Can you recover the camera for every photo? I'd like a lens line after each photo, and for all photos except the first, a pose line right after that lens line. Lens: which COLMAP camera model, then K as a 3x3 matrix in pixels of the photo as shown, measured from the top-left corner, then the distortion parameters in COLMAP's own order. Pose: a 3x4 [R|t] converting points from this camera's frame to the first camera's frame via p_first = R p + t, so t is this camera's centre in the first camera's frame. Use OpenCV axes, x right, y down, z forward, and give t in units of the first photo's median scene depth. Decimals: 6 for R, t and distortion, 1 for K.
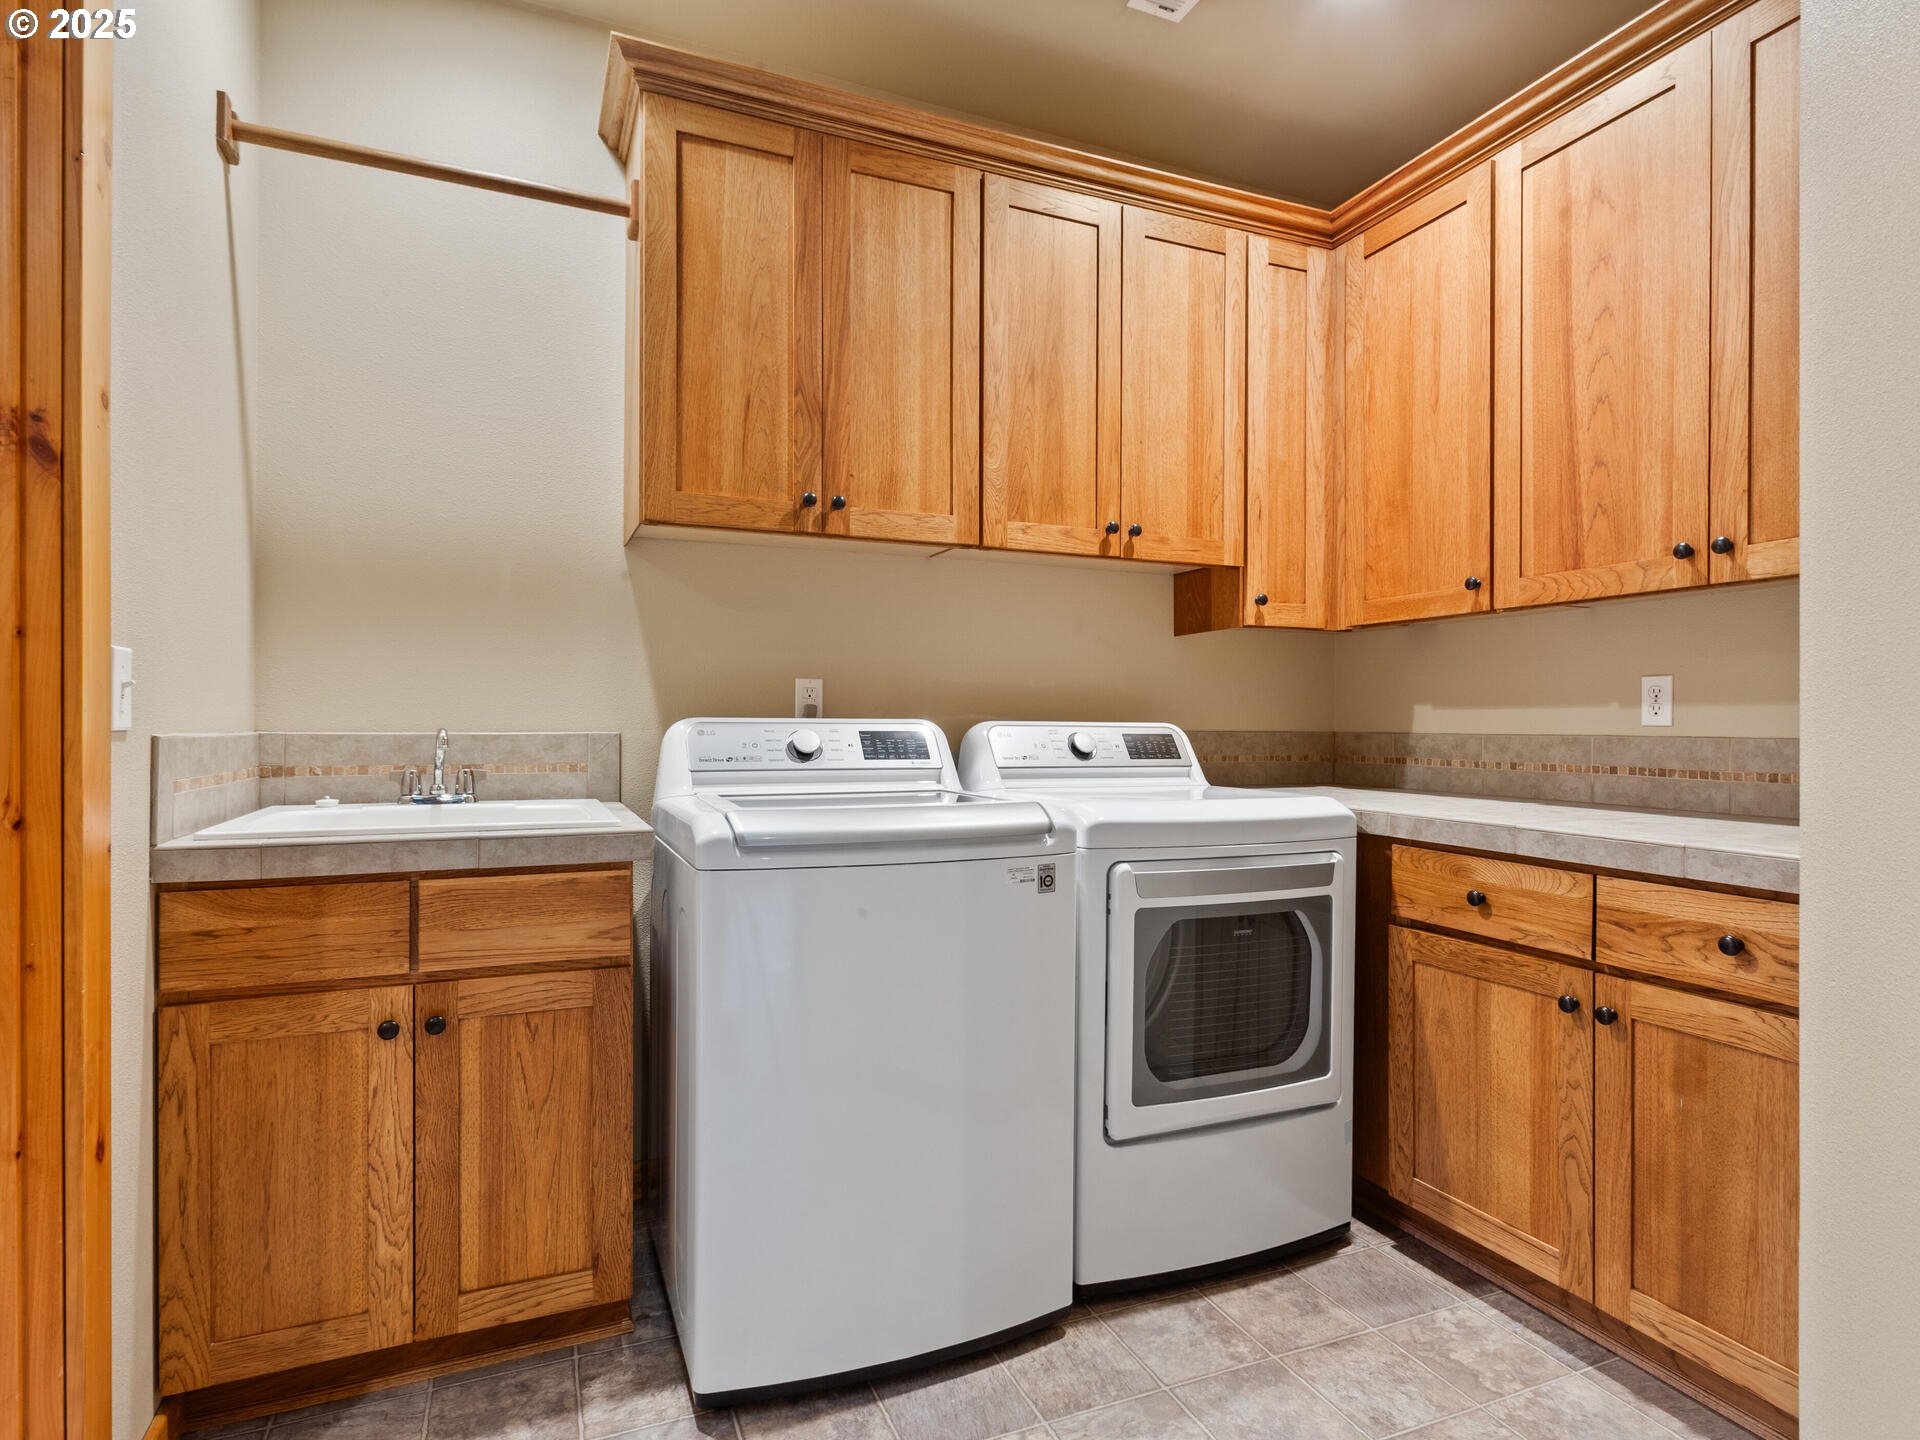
lens RADIAL K [[1029.2, 0, 953.1], [0, 1029.2, 721.0], [0, 0, 1]] dist [-0.002823, 0.003407]
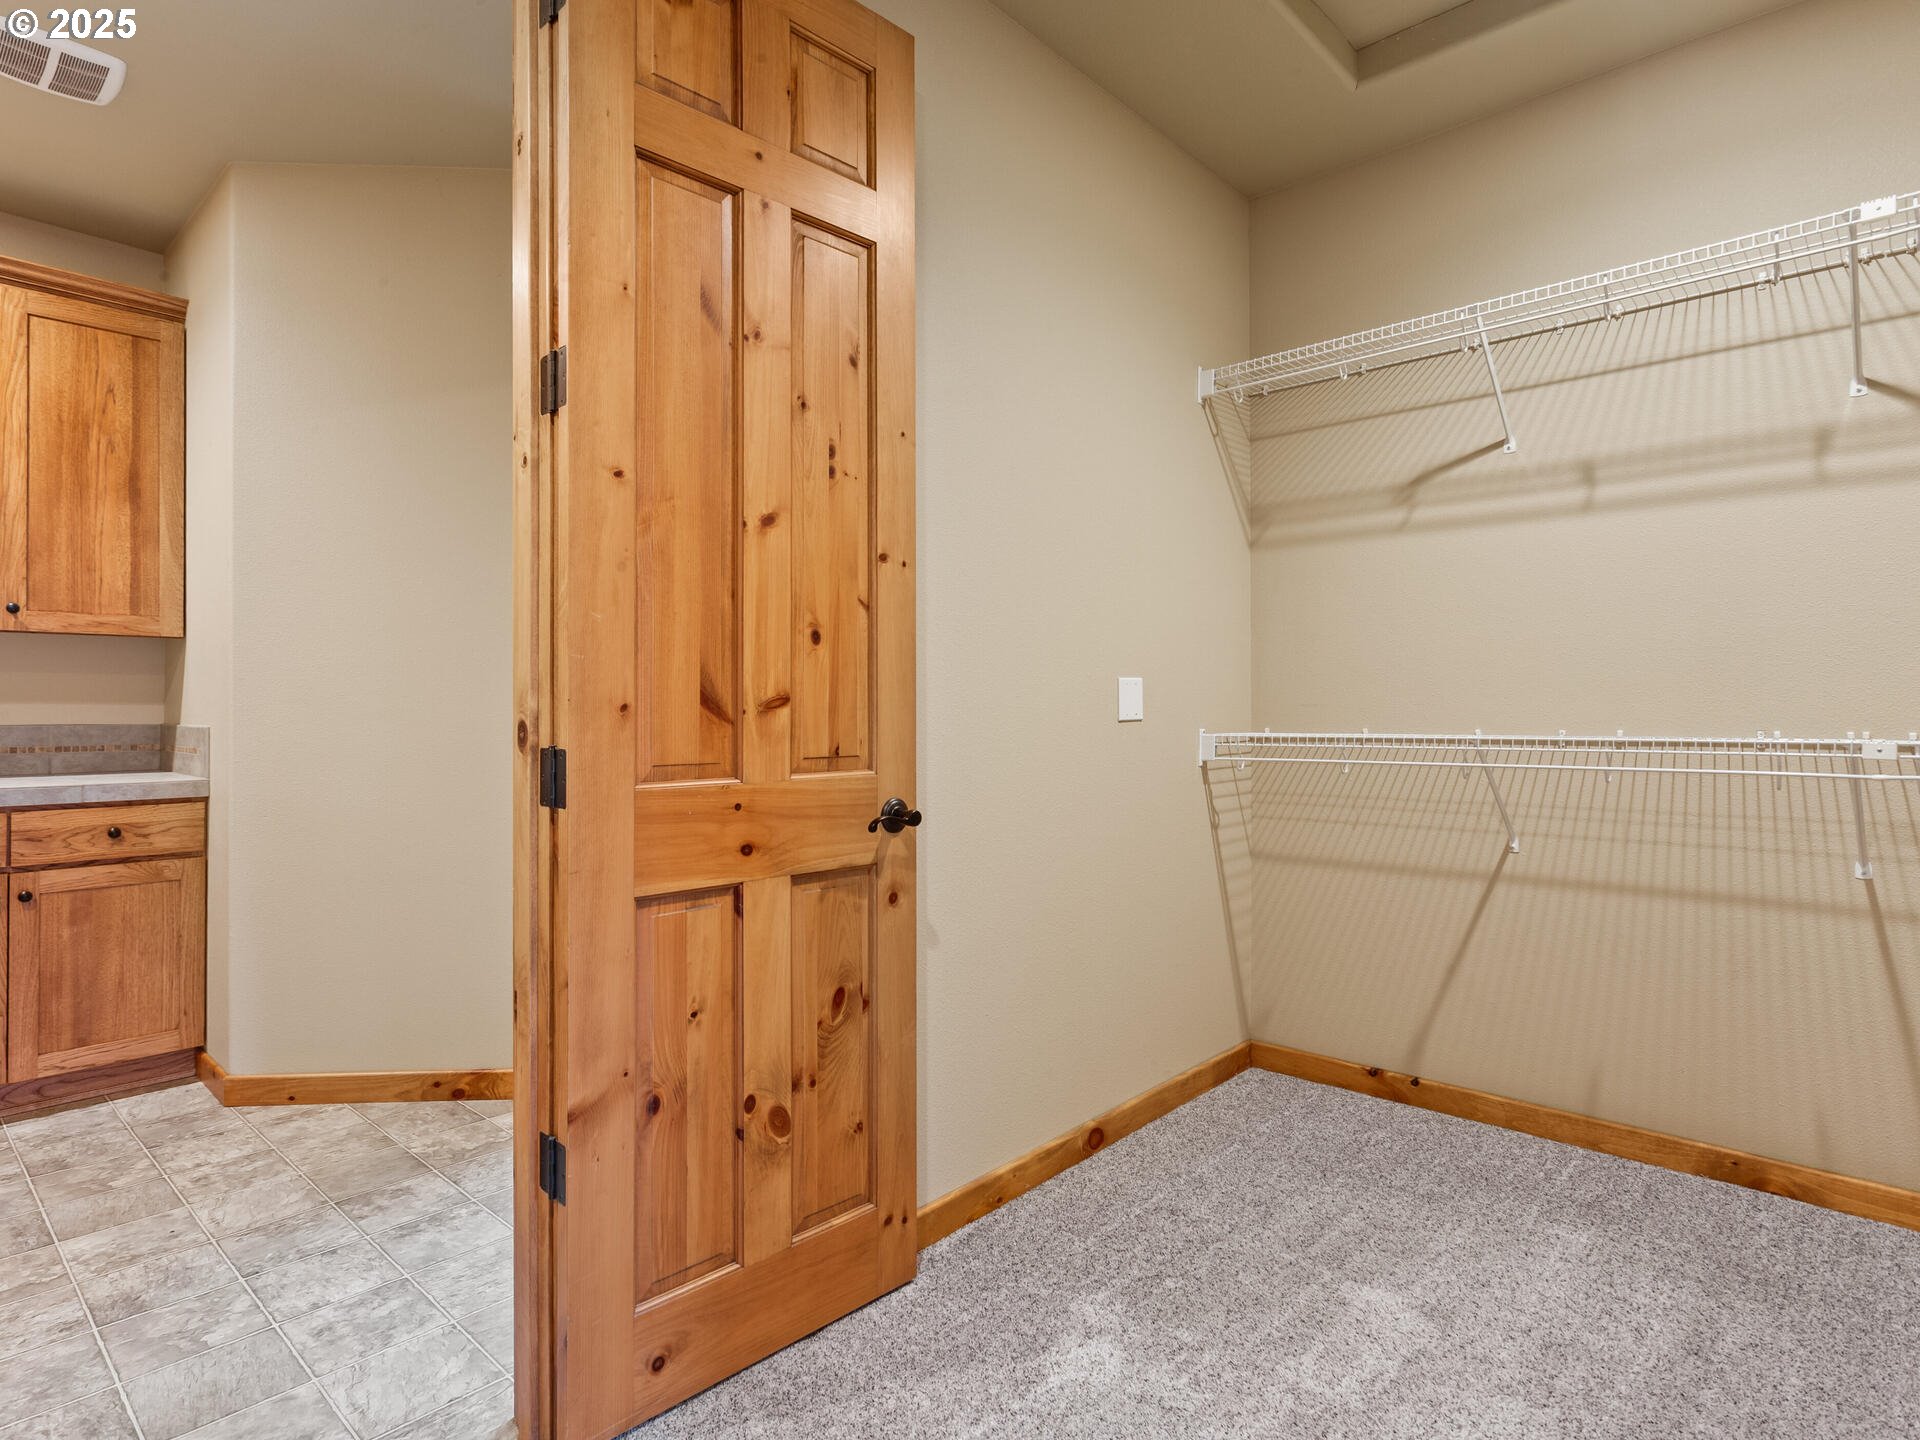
lens RADIAL K [[1029.2, 0, 946.5], [0, 1029.2, 702.7], [0, 0, 1]] dist [-0.002823, 0.003407]
pose [[-0.425253, 0.001187, 0.905074, -1.404499], [-0.000475, 0.999999, -0.001534, -0.018085], [-0.905074, -0.001082, -0.425252, 0.358309]]
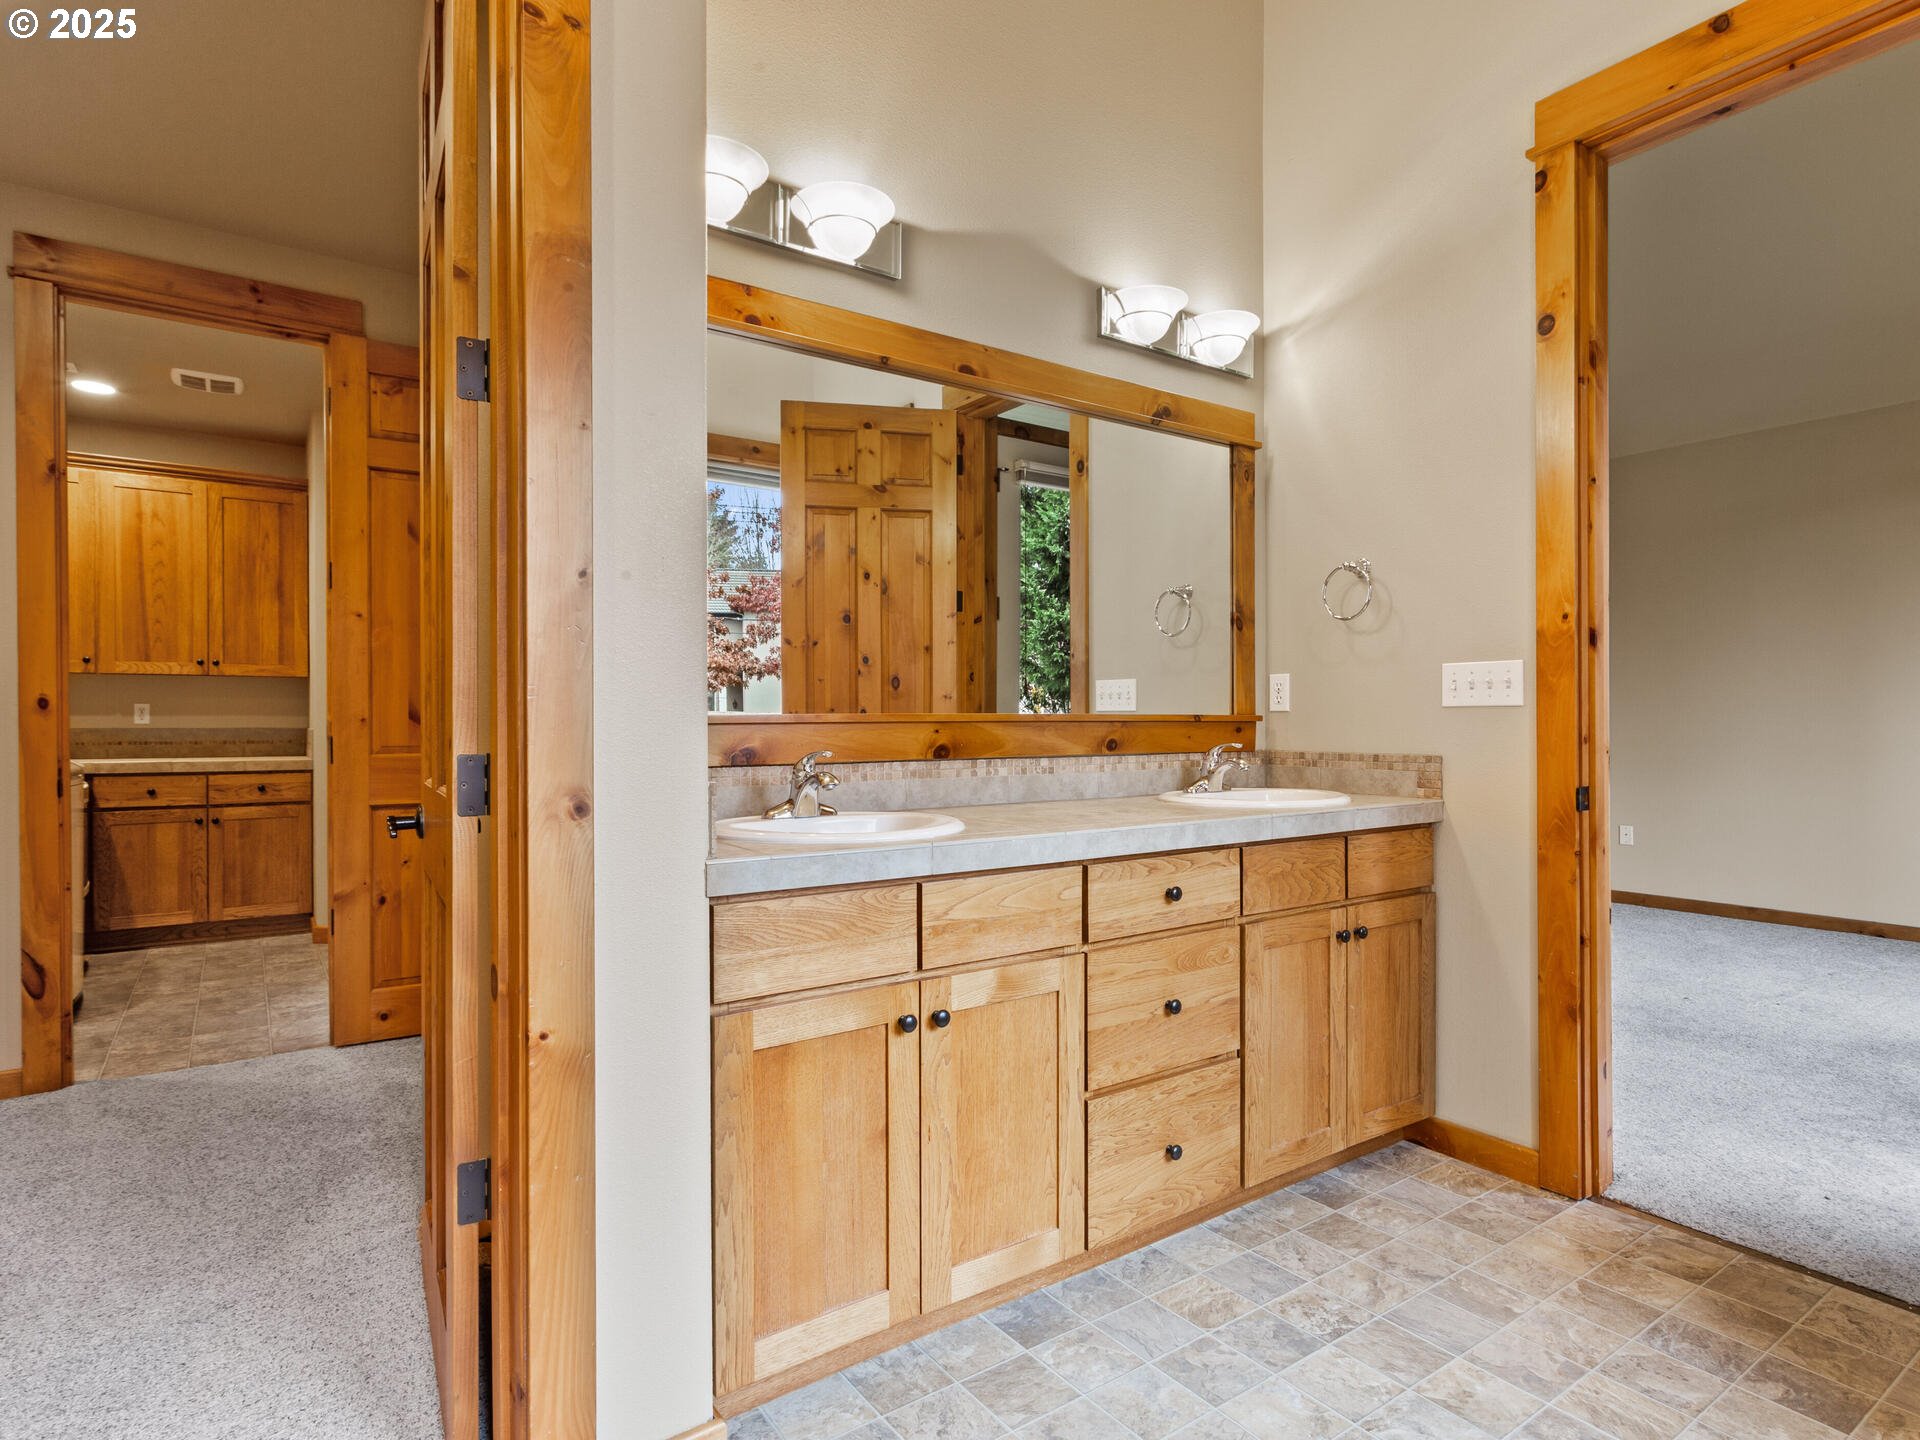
lens RADIAL K [[1029.2, 0, 966.5], [0, 1029.2, 728.7], [0, 0, 1]] dist [-0.002823, 0.003407]
pose [[-0.219240, -0.014140, 0.975569, -2.663831], [-0.002473, 0.999900, 0.013937, -0.028773], [-0.975668, 0.000643, -0.219253, -0.461786]]
